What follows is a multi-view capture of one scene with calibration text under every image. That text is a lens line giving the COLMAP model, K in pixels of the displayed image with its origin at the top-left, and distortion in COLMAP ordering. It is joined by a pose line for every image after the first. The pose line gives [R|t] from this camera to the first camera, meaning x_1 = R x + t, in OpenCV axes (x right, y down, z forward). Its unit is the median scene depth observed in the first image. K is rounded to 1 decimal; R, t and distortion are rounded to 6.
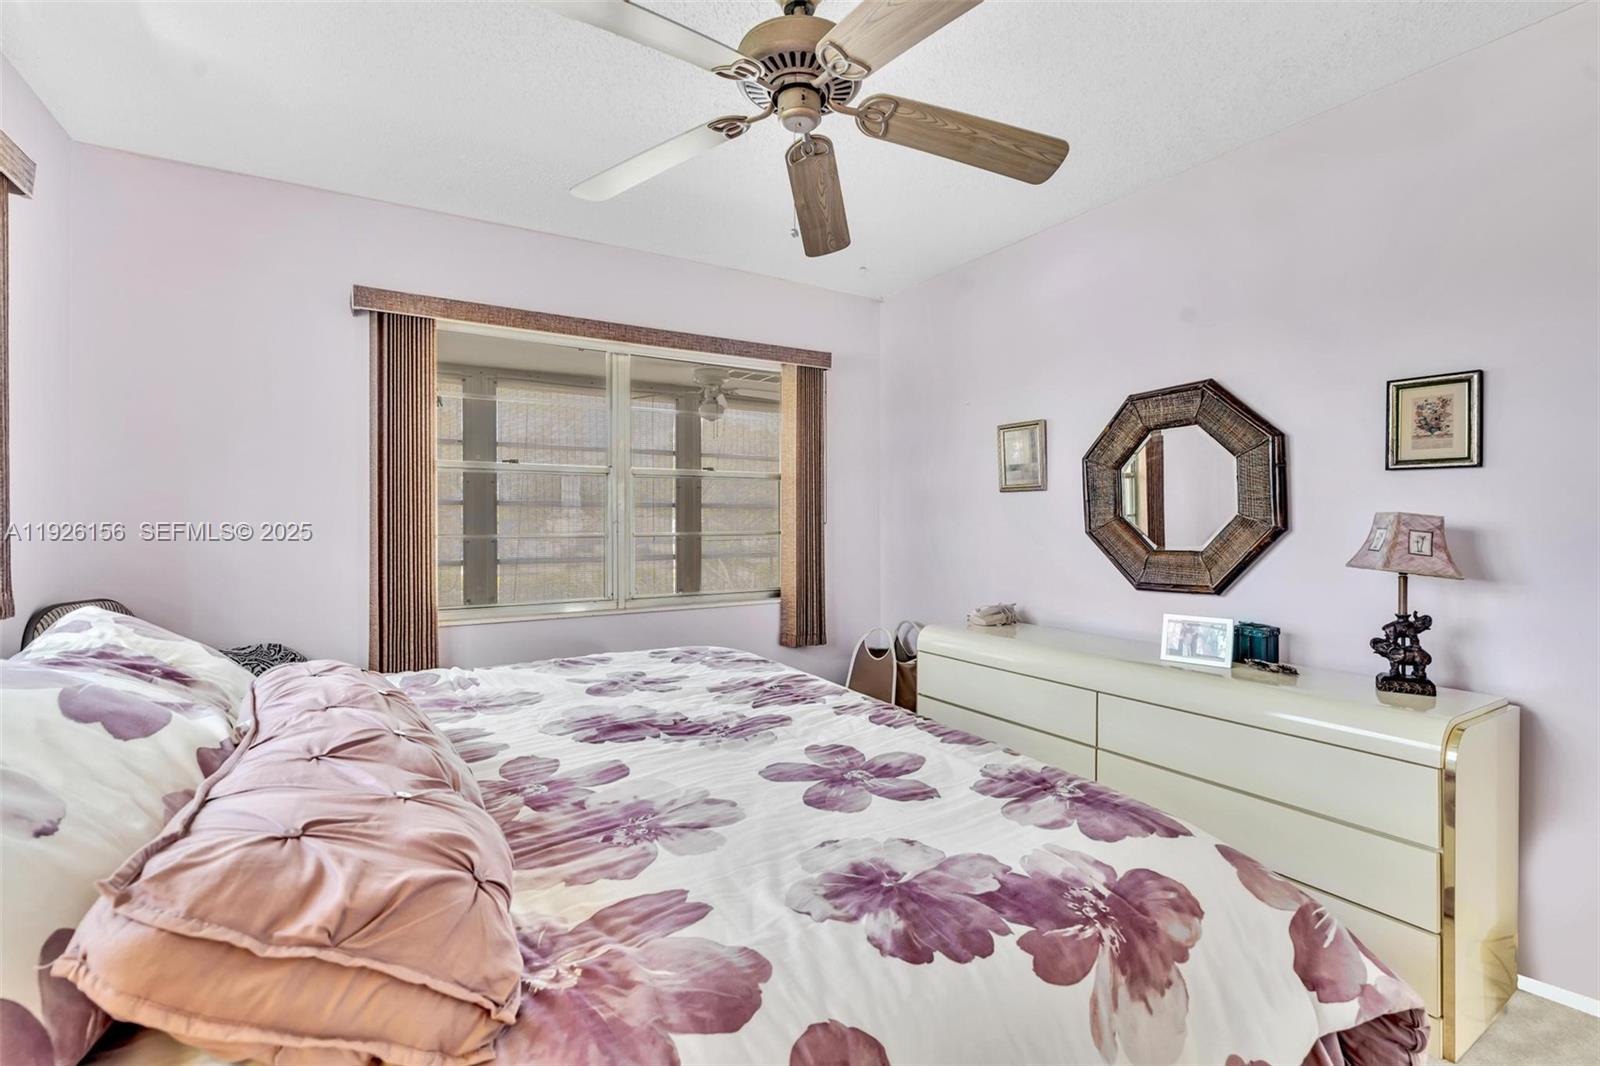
lens RADIAL K [[735.5, 0, 798.4], [0, 735.5, 519.1], [0, 0, 1]] dist [-0.002430, 0.002075]
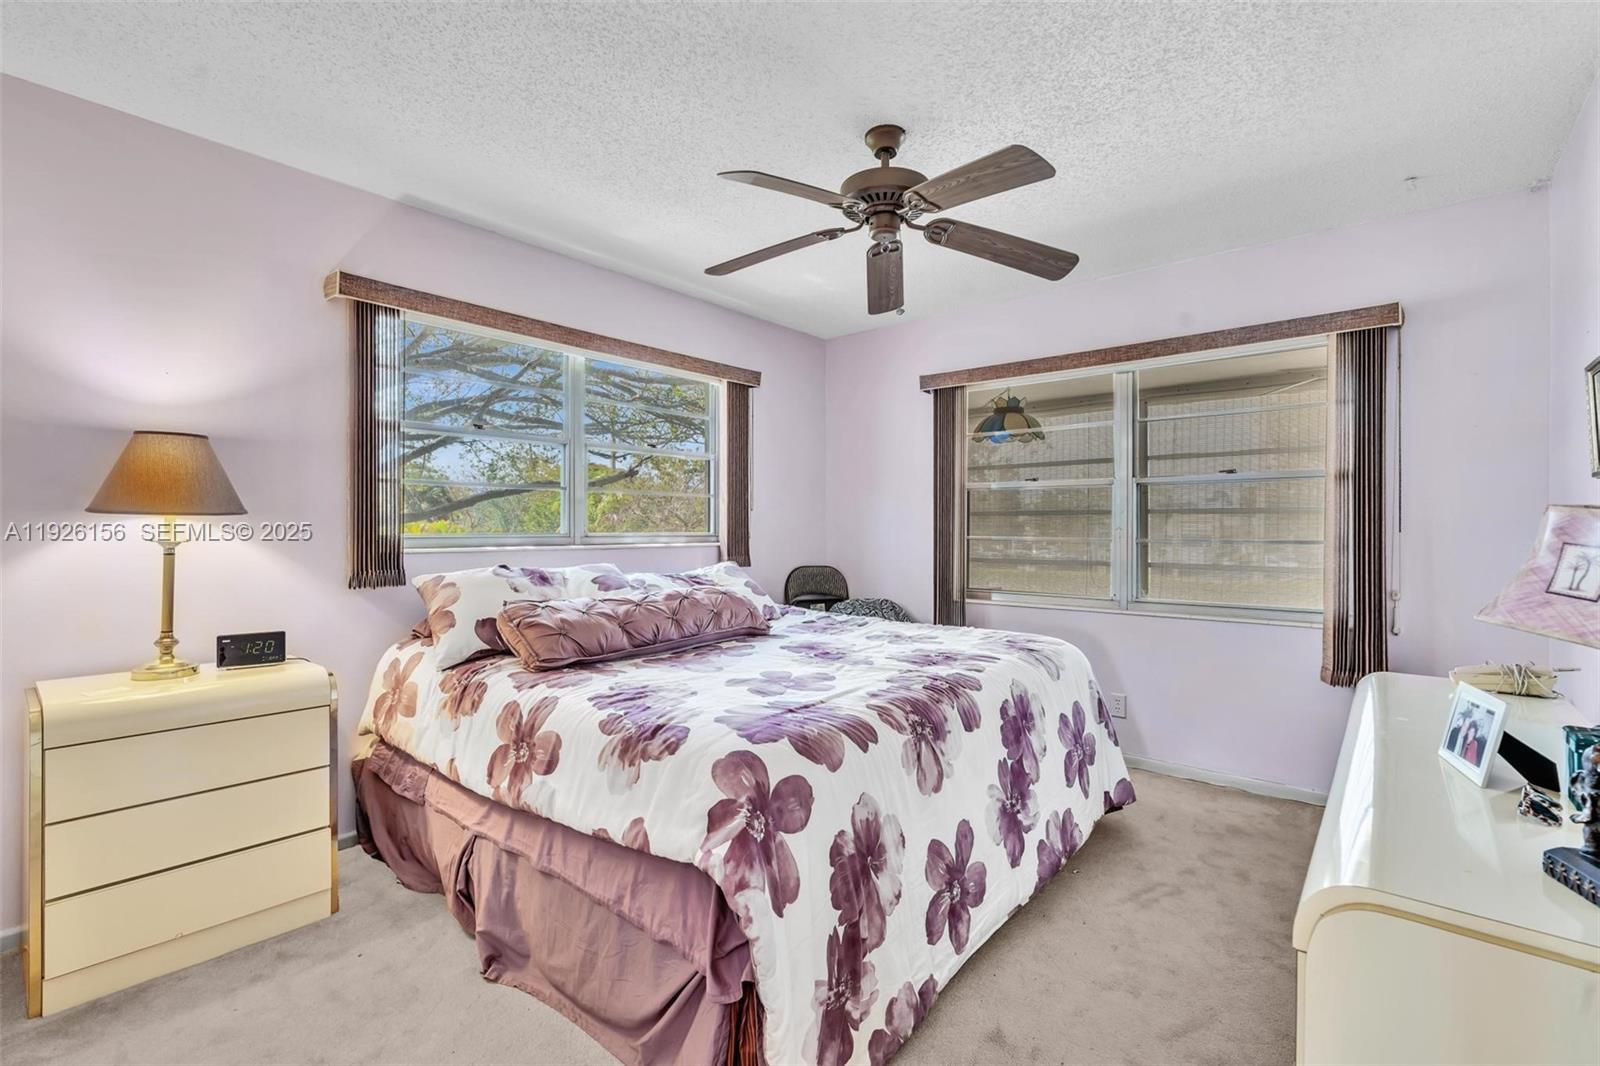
lens RADIAL K [[735.5, 0, 798.4], [0, 735.5, 519.1], [0, 0, 1]] dist [-0.002430, 0.002075]
pose [[0.292952, -0.008281, -0.956091, 0.743264], [-0.004785, 0.999937, -0.010126, 0.005585], [0.956115, 0.007541, 0.292894, 0.257883]]
